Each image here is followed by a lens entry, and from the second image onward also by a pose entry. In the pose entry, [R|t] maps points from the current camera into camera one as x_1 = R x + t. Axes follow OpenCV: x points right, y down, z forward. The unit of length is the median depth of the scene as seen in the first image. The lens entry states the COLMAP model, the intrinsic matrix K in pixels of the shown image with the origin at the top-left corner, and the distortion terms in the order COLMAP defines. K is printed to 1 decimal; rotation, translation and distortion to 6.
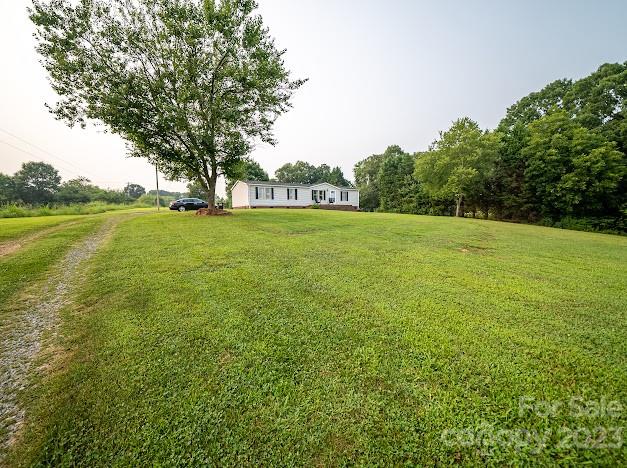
lens RADIAL K [[238.7, 0, 317.1], [0, 238.7, 231.2], [0, 0, 1]] dist [0.000189, 0.000425]
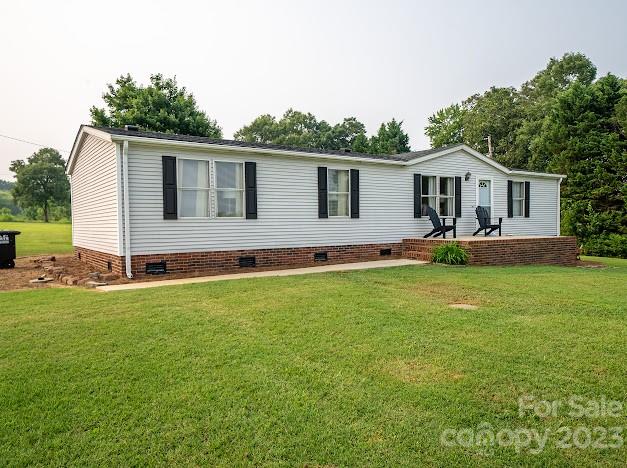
lens RADIAL K [[453.0, 0, 311.6], [0, 453.0, 235.4], [0, 0, 1]] dist [0.006929, 0.001801]
pose [[0.999949, 0.000393, 0.010123, -0.122087], [0.000113, 0.998753, -0.049925, -0.088220], [-0.010130, 0.049924, 0.998702, 0.544502]]
